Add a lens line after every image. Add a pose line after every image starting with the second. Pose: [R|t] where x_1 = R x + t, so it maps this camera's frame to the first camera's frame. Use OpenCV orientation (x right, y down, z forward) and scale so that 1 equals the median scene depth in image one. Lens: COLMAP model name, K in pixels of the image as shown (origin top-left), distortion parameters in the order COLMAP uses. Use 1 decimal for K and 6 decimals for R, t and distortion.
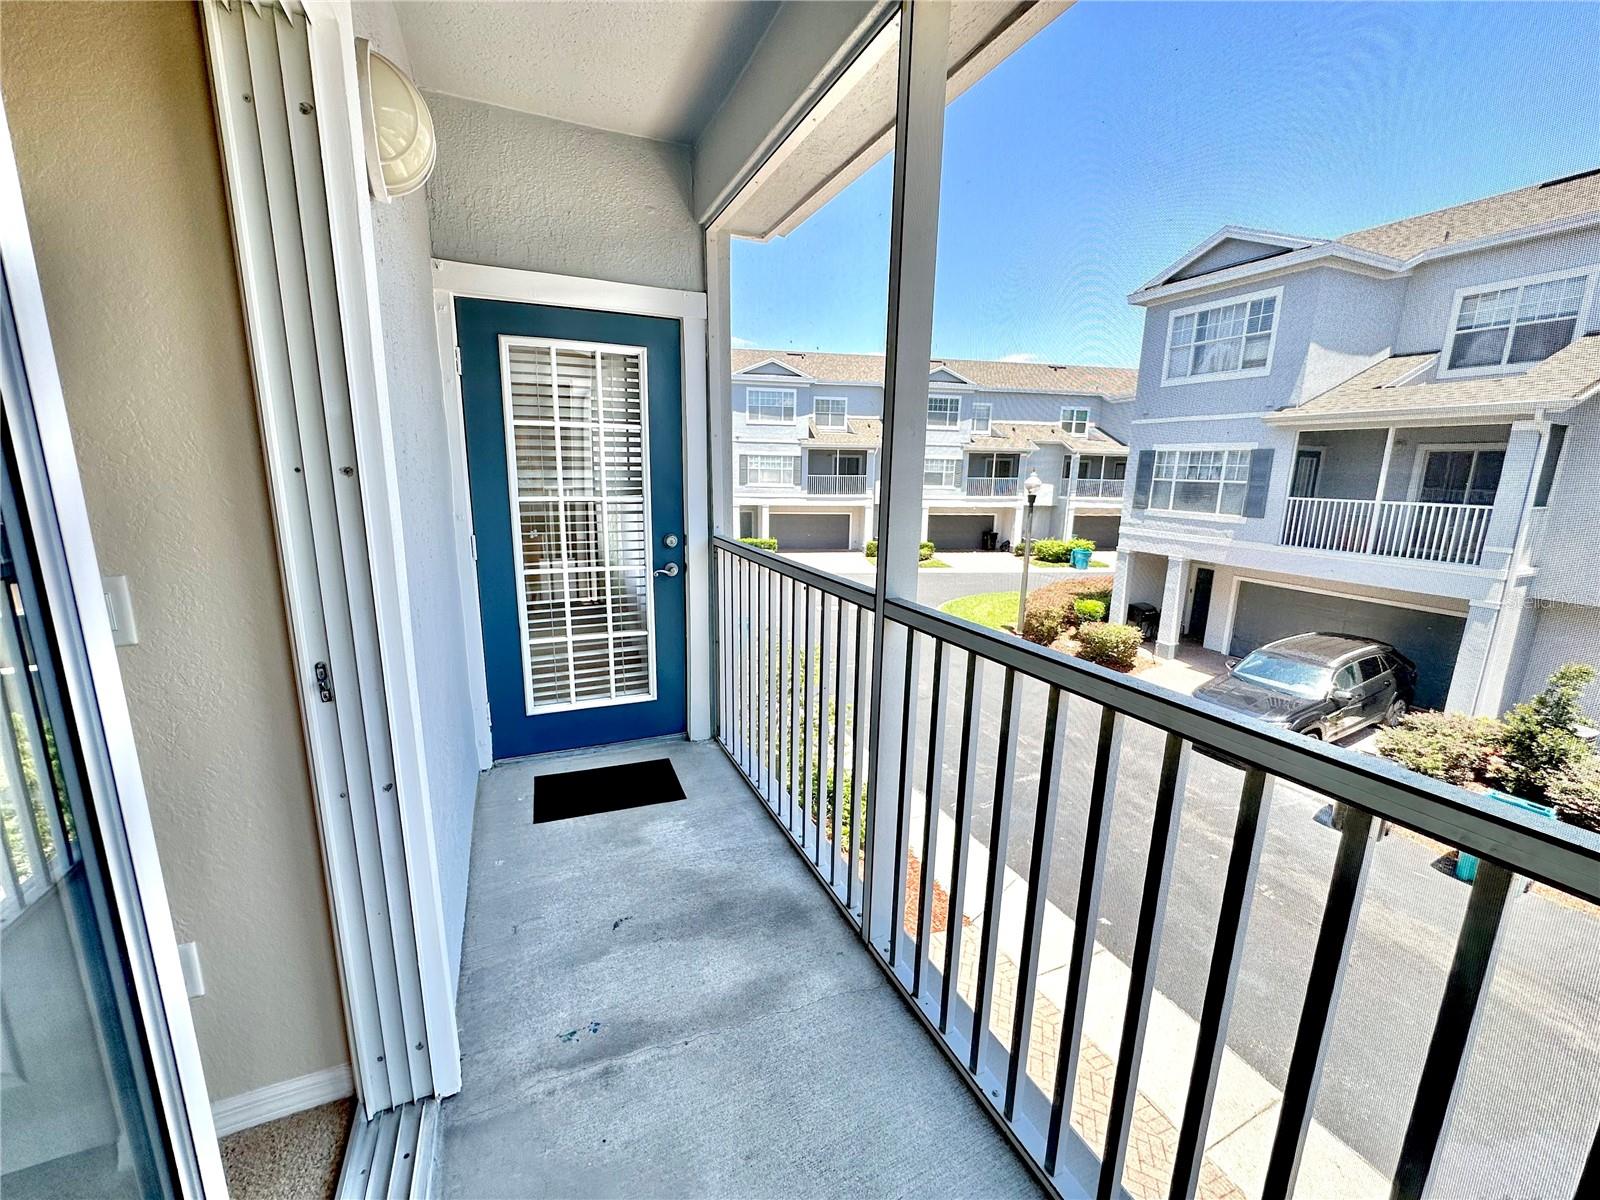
lens RADIAL K [[638.0, 0, 797.2], [0, 638.0, 598.8], [0, 0, 1]] dist [-0.005155, 0.000886]
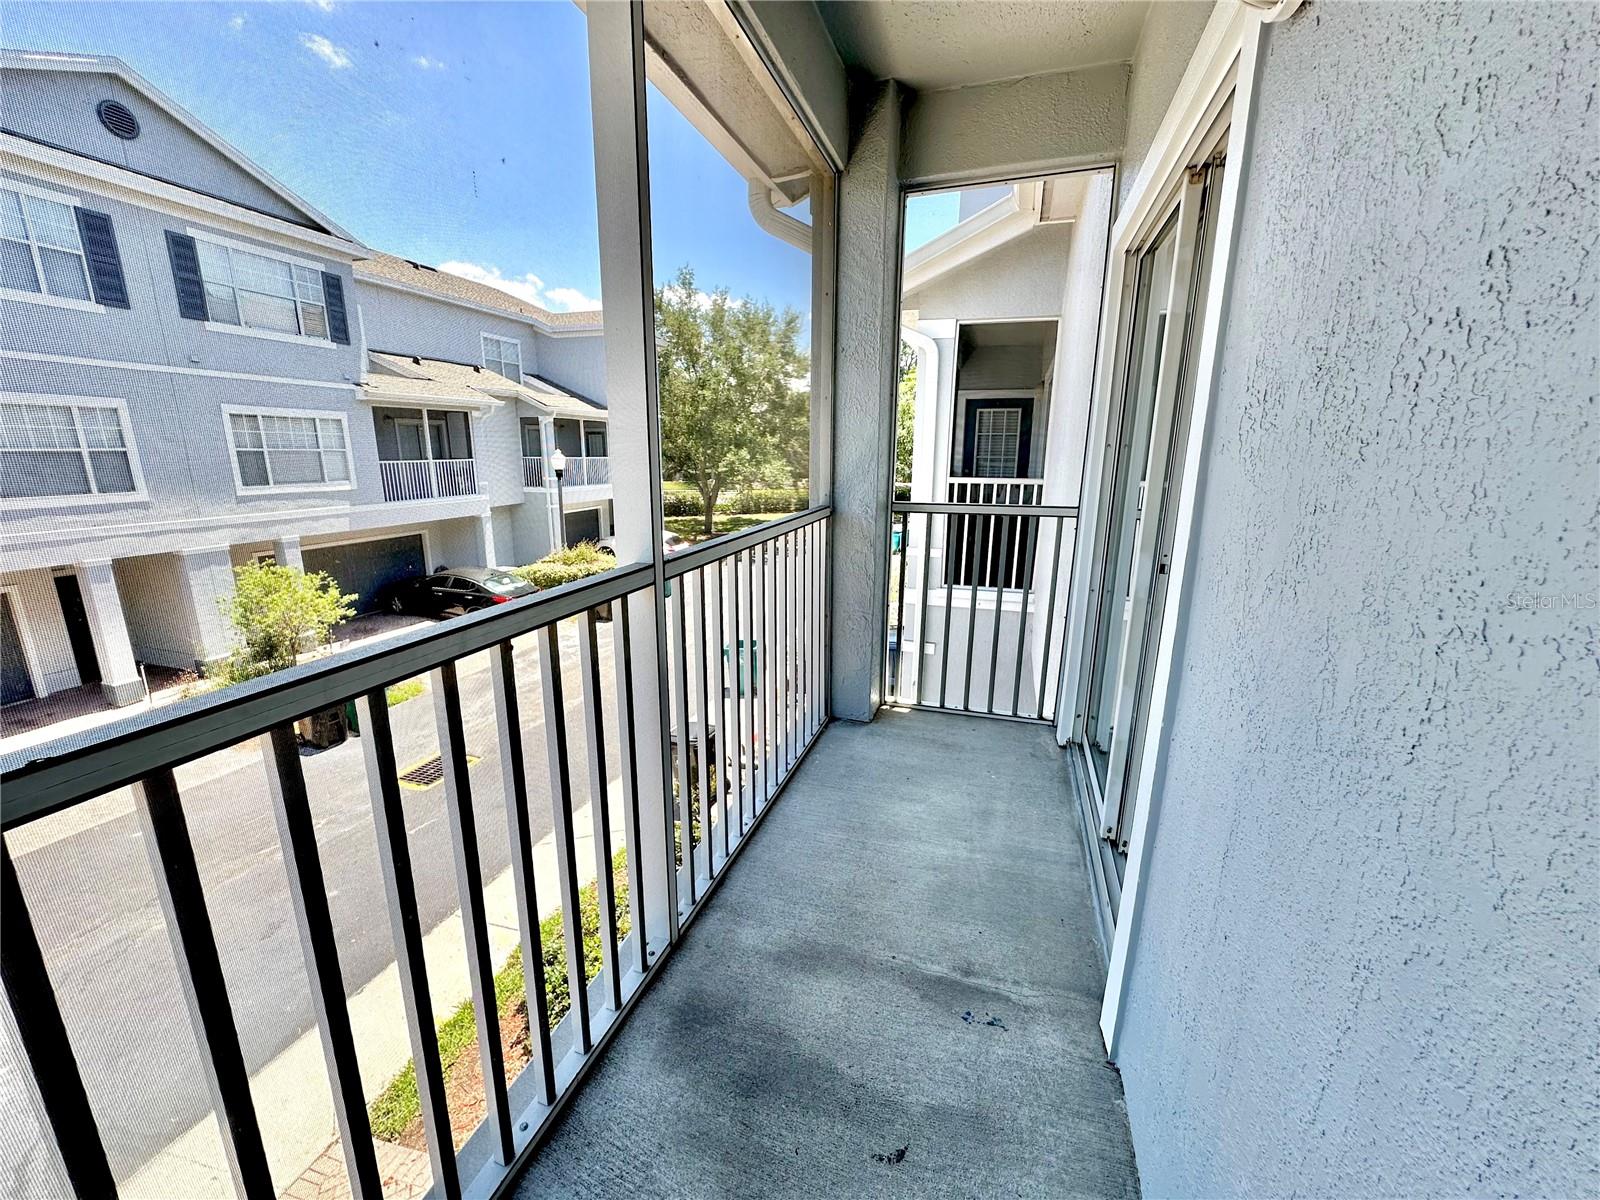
lens RADIAL K [[638.0, 0, 796.0], [0, 638.0, 605.6], [0, 0, 1]] dist [-0.005155, 0.000886]
pose [[-0.744265, -0.153273, 0.650059, -0.624787], [0.135870, 0.918211, 0.372060, -0.262028], [-0.653918, 0.365235, -0.662567, 1.512420]]
